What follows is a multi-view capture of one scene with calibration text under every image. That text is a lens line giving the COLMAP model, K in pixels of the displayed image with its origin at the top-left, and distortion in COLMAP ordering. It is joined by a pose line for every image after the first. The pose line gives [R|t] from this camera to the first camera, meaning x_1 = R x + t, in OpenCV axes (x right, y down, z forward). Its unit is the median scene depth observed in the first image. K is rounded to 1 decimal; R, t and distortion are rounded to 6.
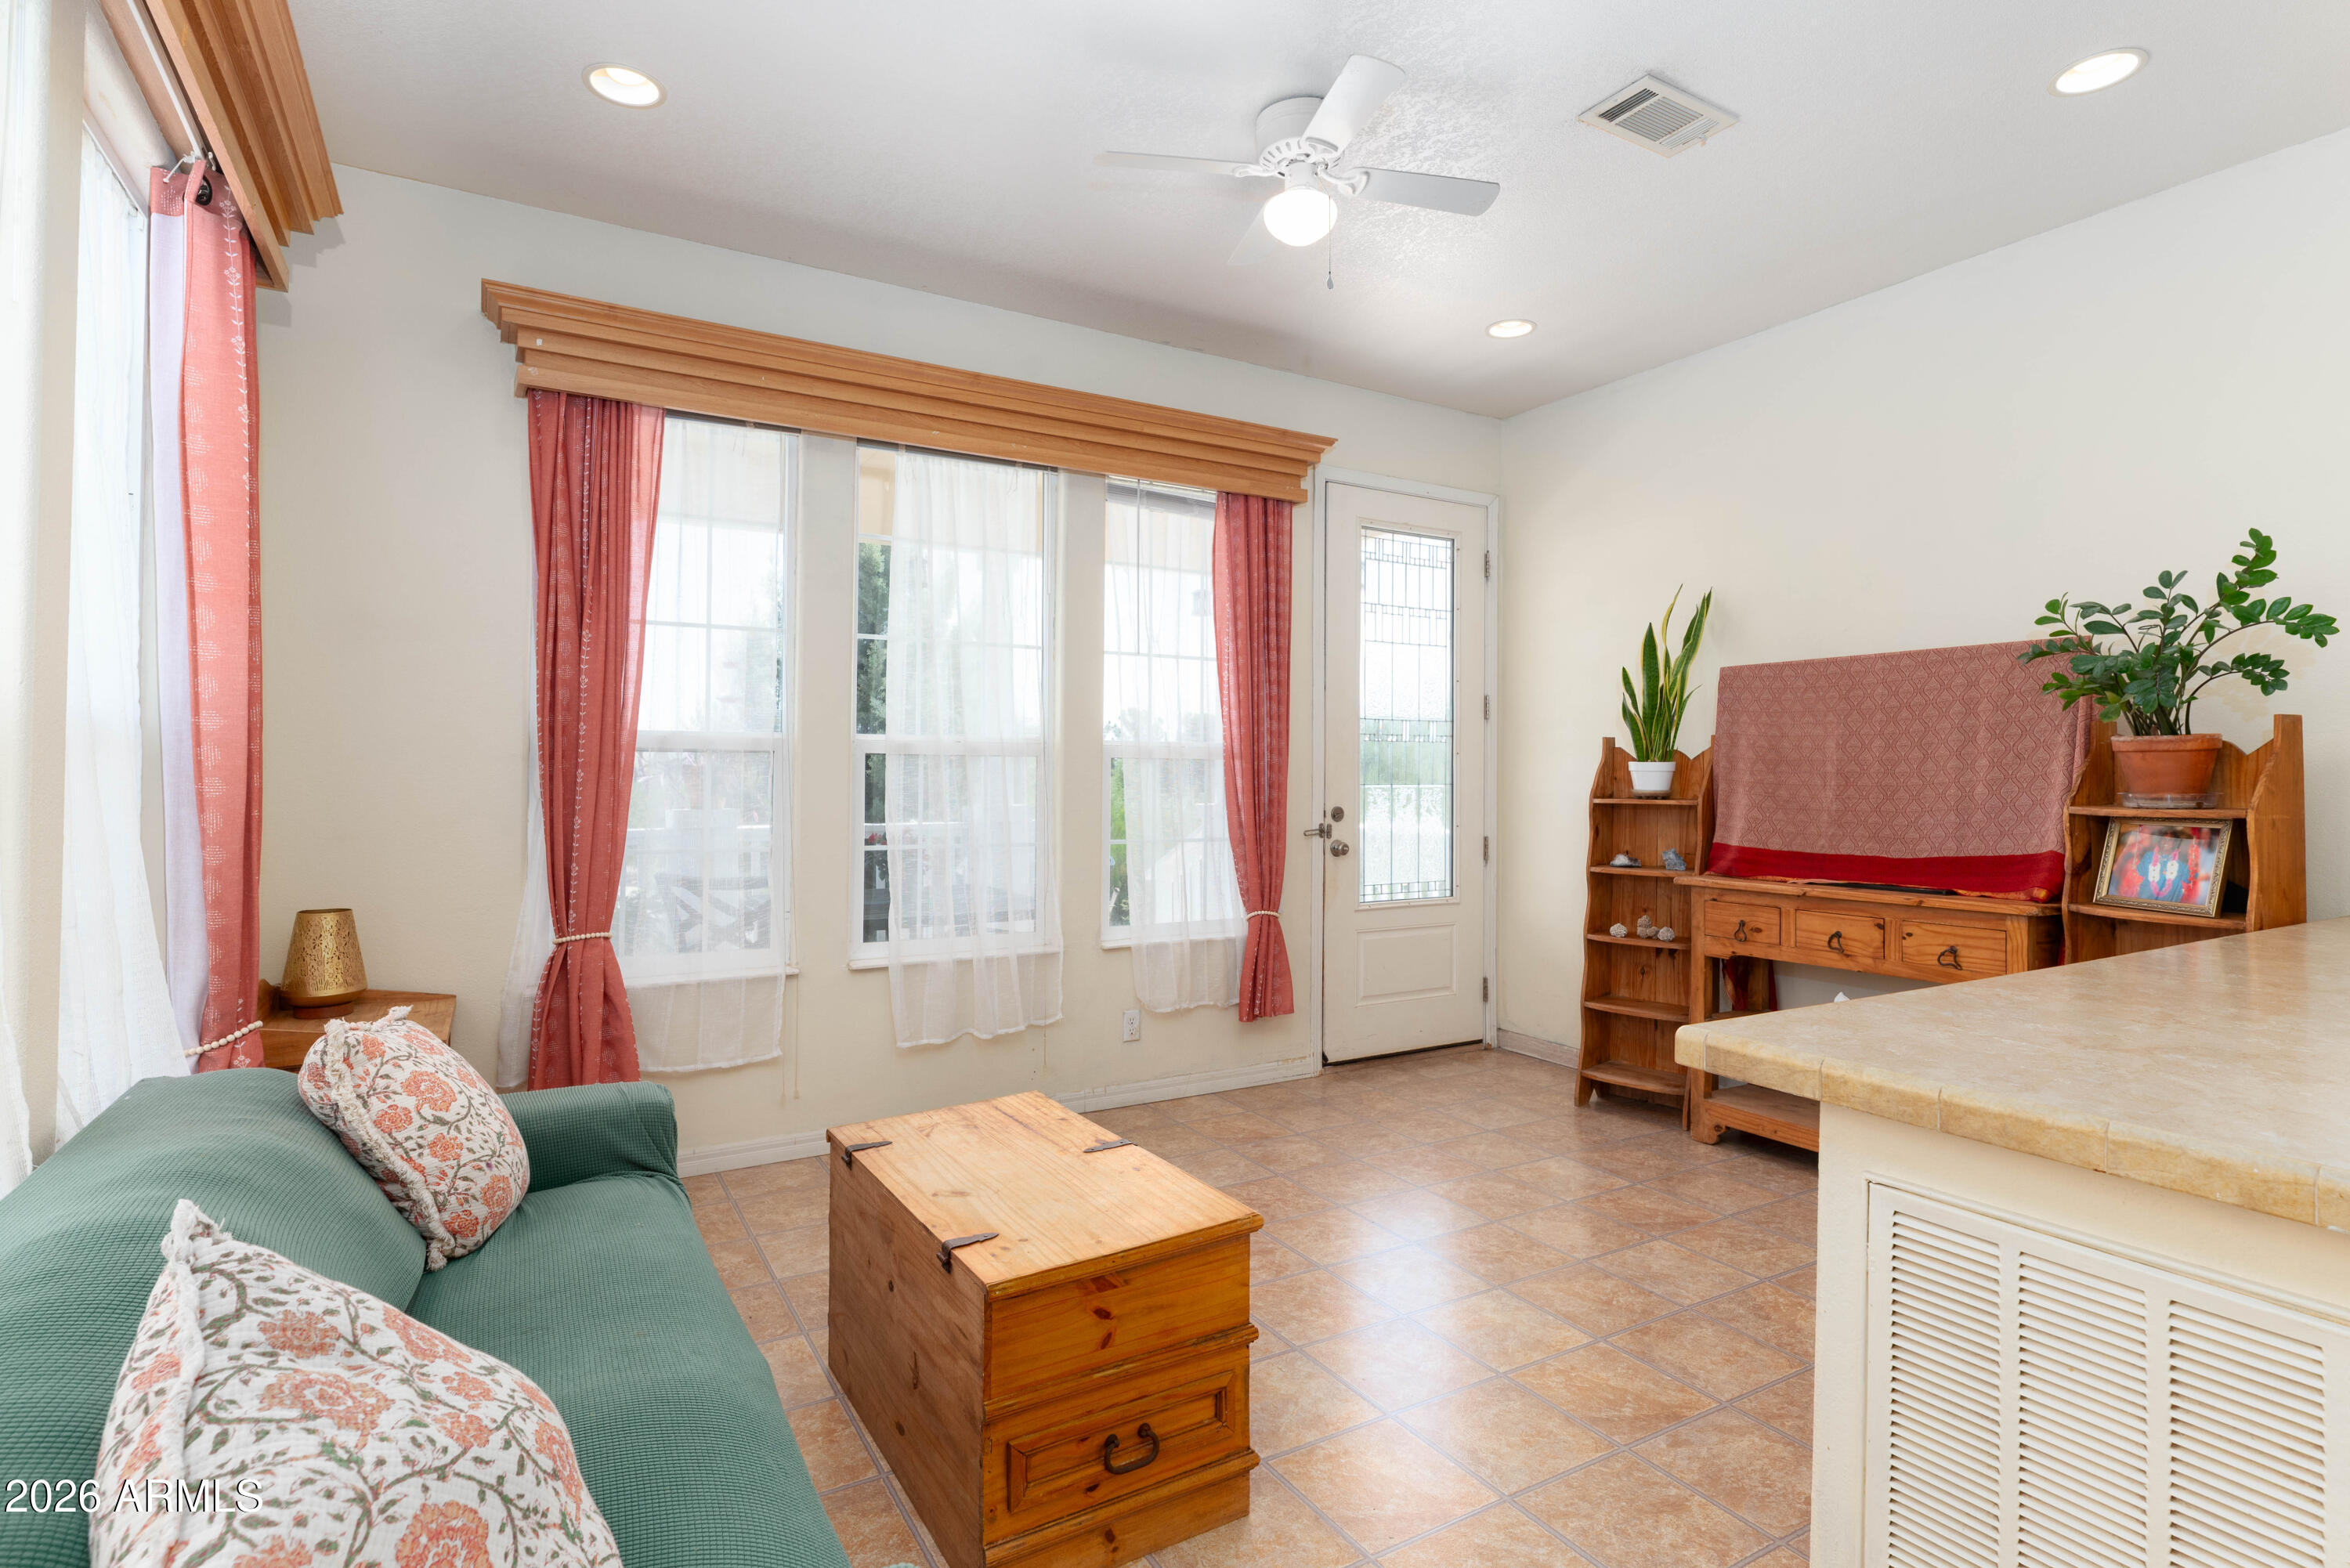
lens RADIAL K [[1165.8, 0, 1143.3], [0, 1165.8, 756.5], [0, 0, 1]] dist [-0.002107, 0.001661]
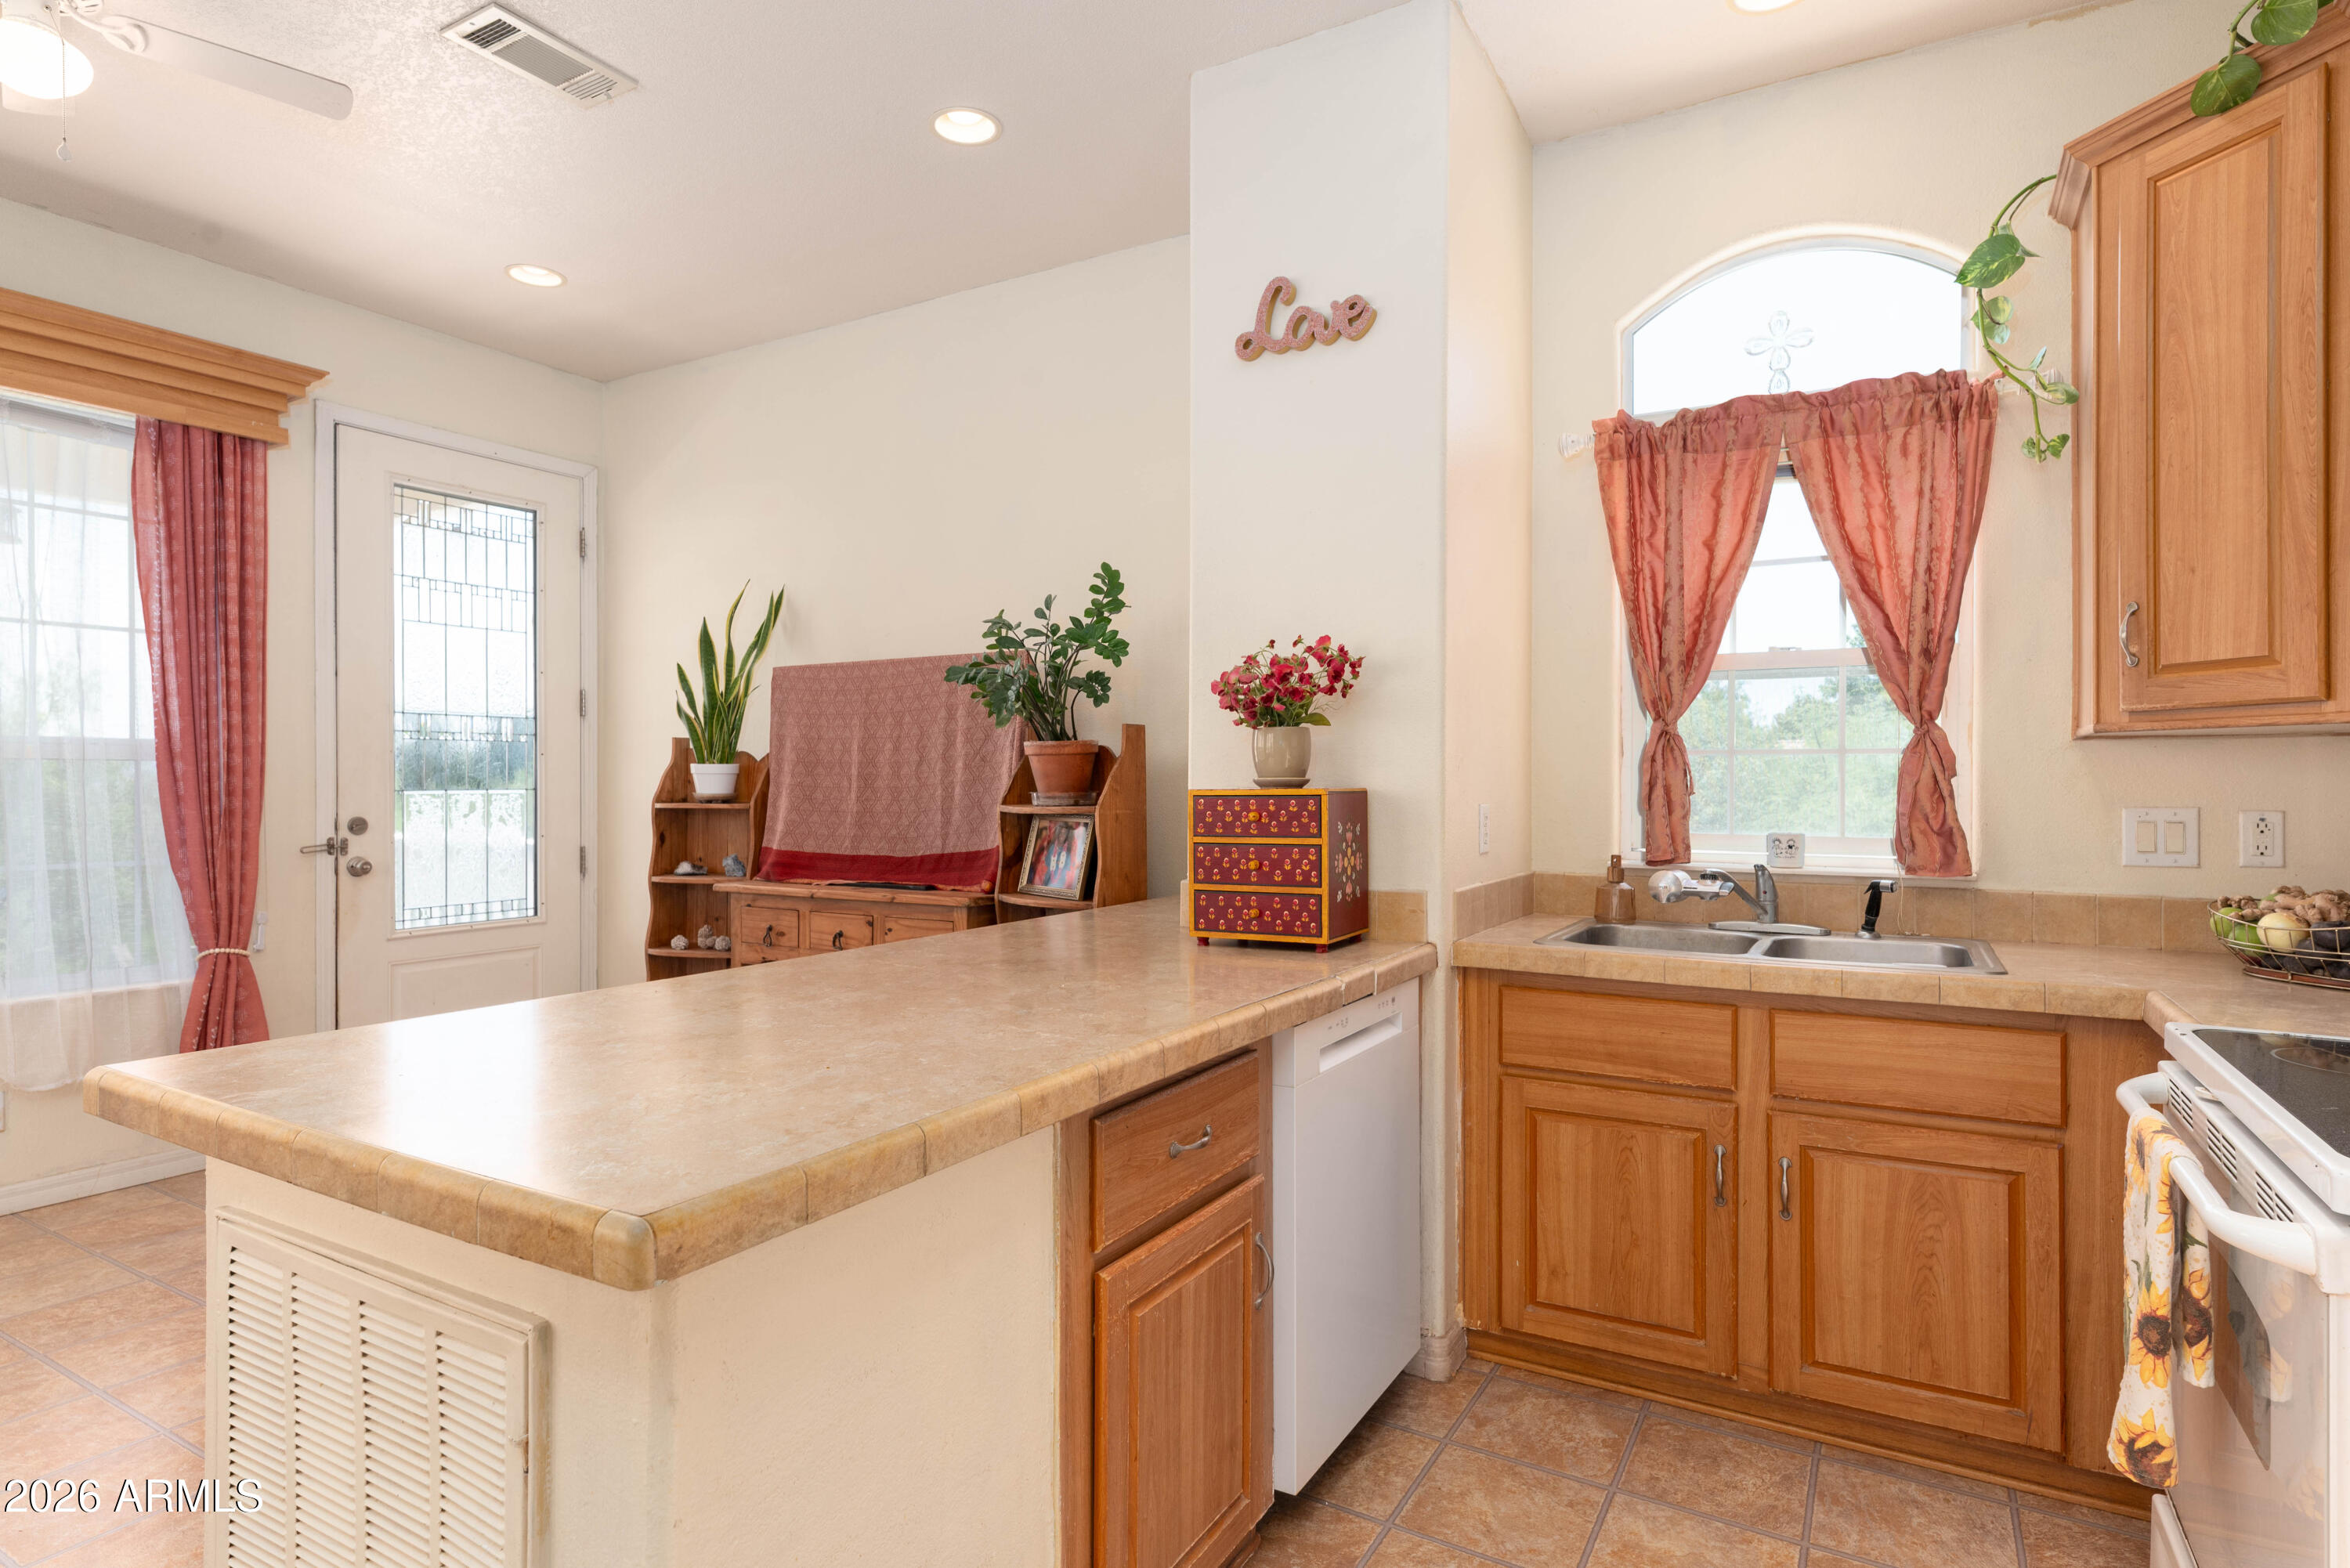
lens RADIAL K [[1245.6, 0, 1173.9], [0, 1245.6, 787.5], [0, 0, 1]] dist [0.000358, 0.001184]
pose [[0.869782, -0.007614, 0.493377, 0.298456], [-0.003761, 0.999750, 0.022058, -0.000185], [-0.493422, -0.021041, 0.869536, -0.083435]]
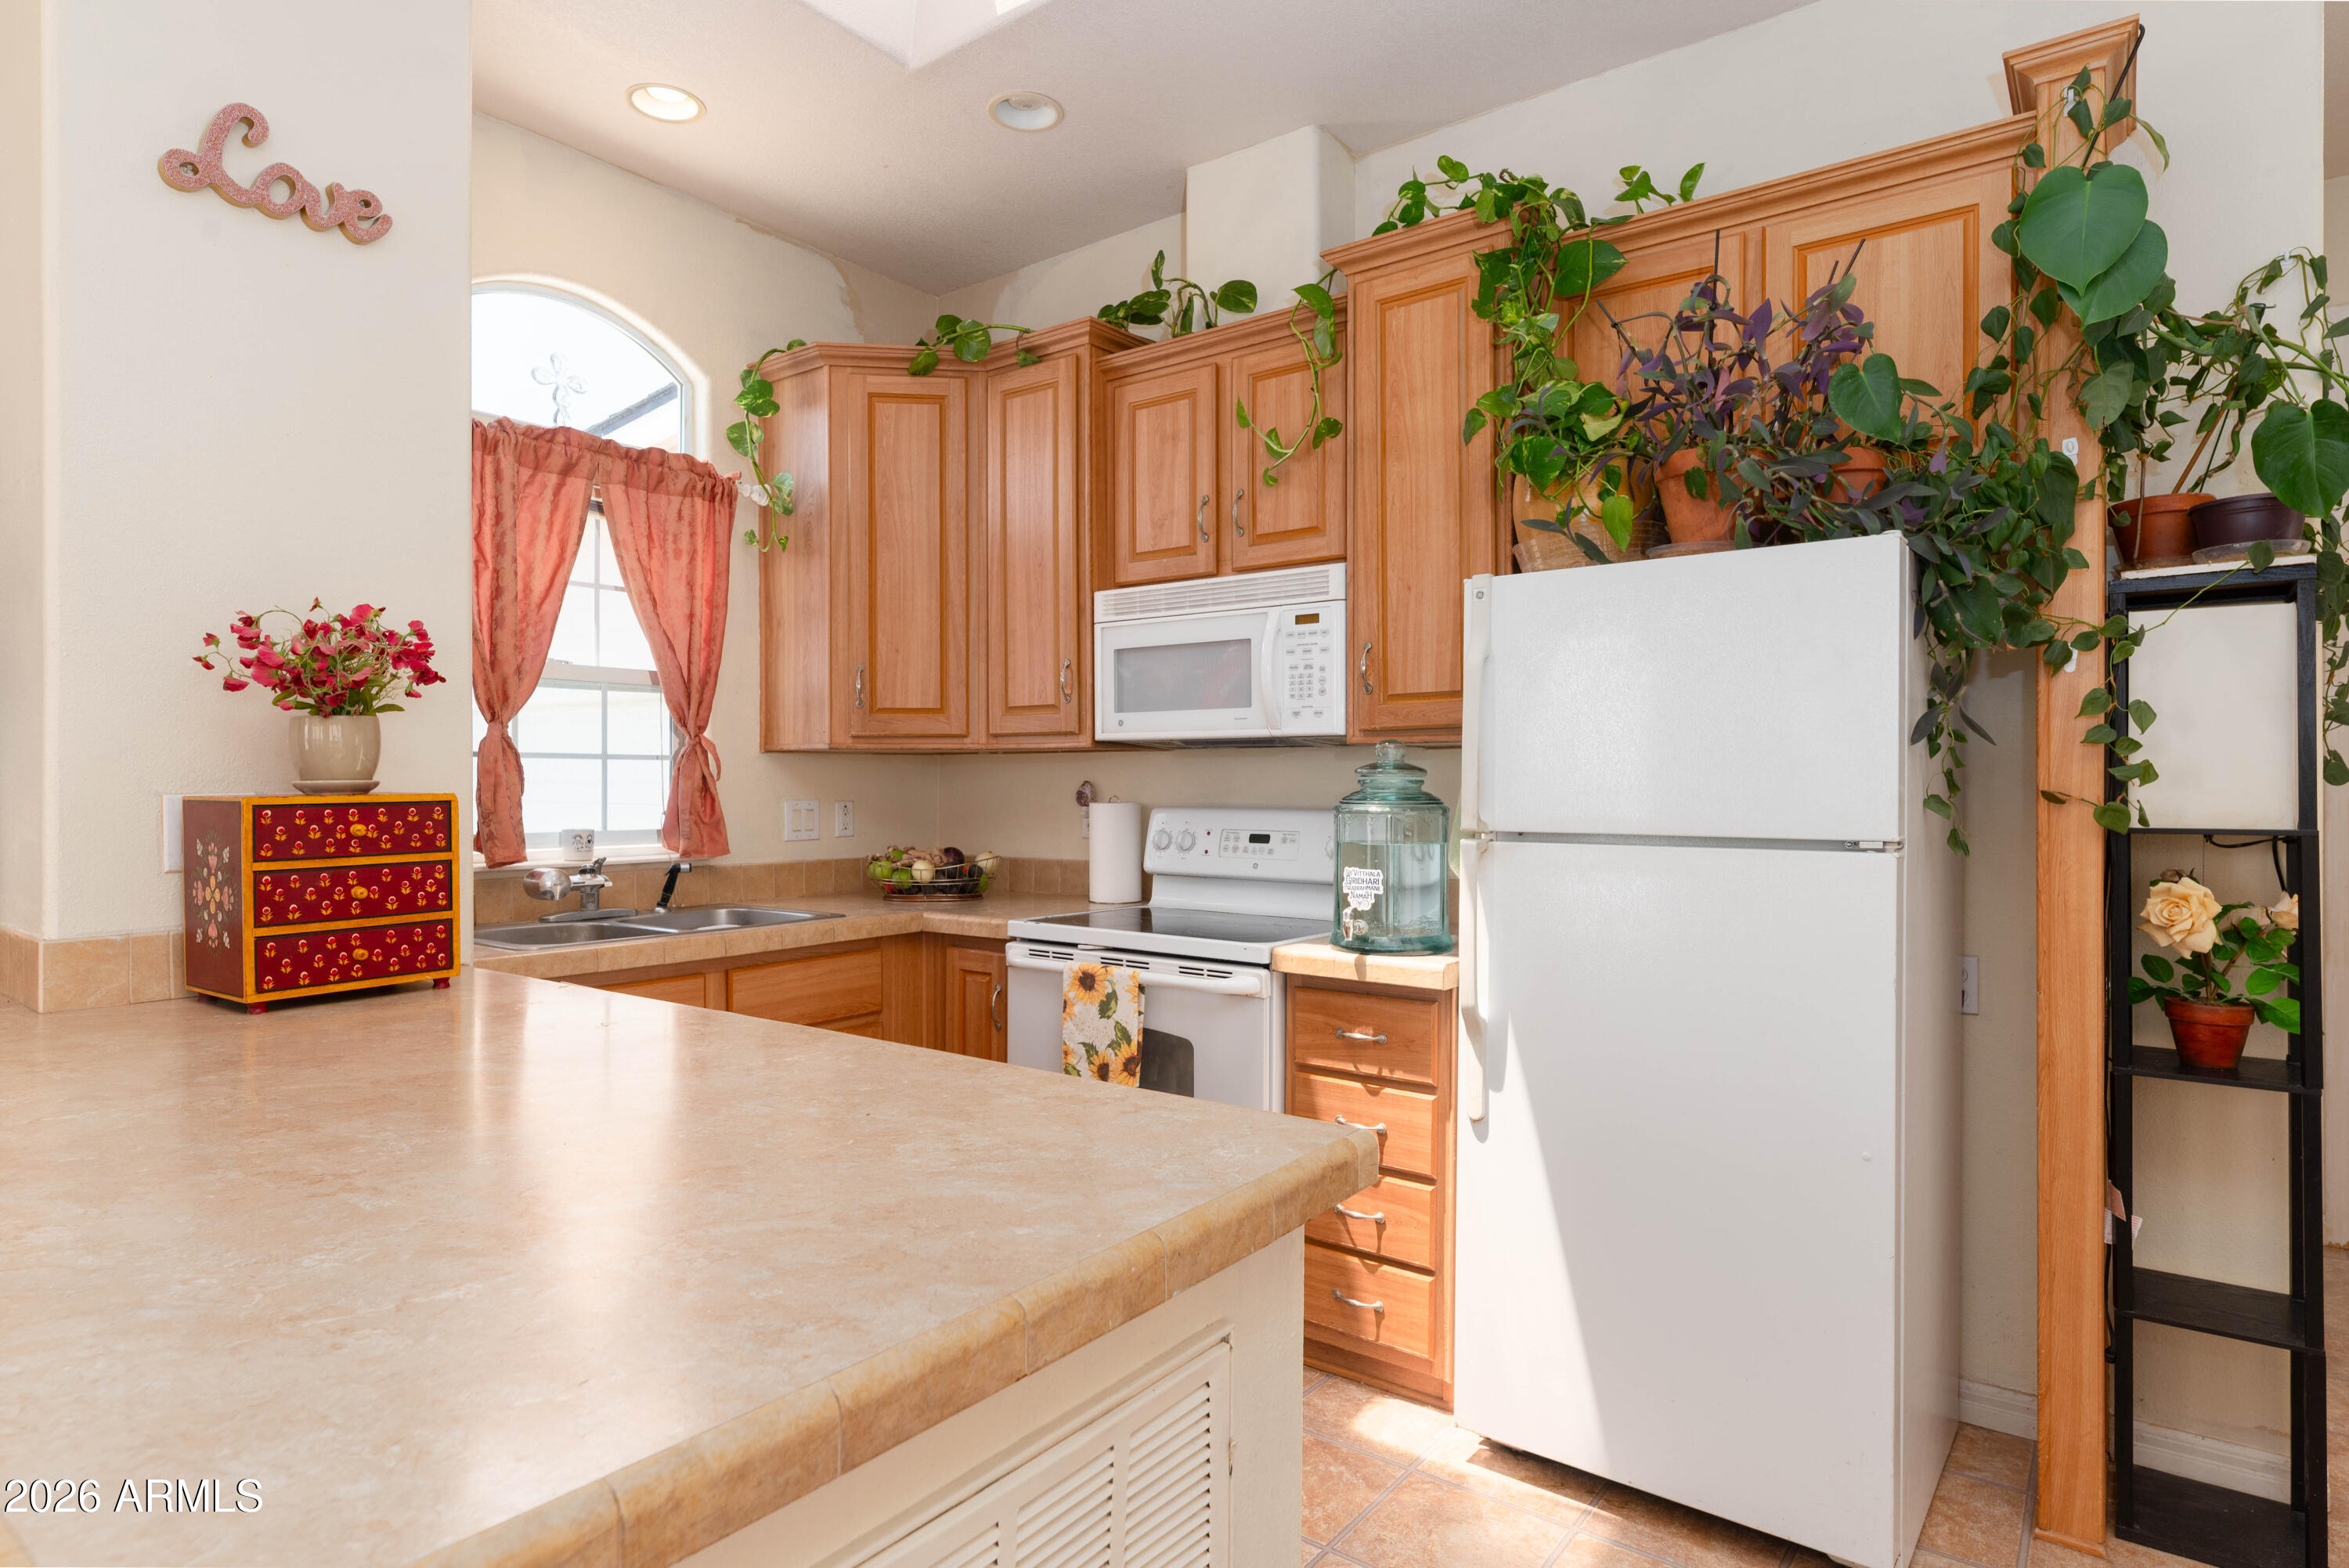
lens RADIAL K [[1245.0, 0, 1200.8], [0, 1245.0, 789.9], [0, 0, 1]] dist [0.000358, 0.001184]
pose [[-0.399159, -0.012548, 0.916796, 0.042389], [-0.015965, 0.999850, 0.006734, 0.003967], [-0.916743, -0.011949, -0.399300, 0.371515]]
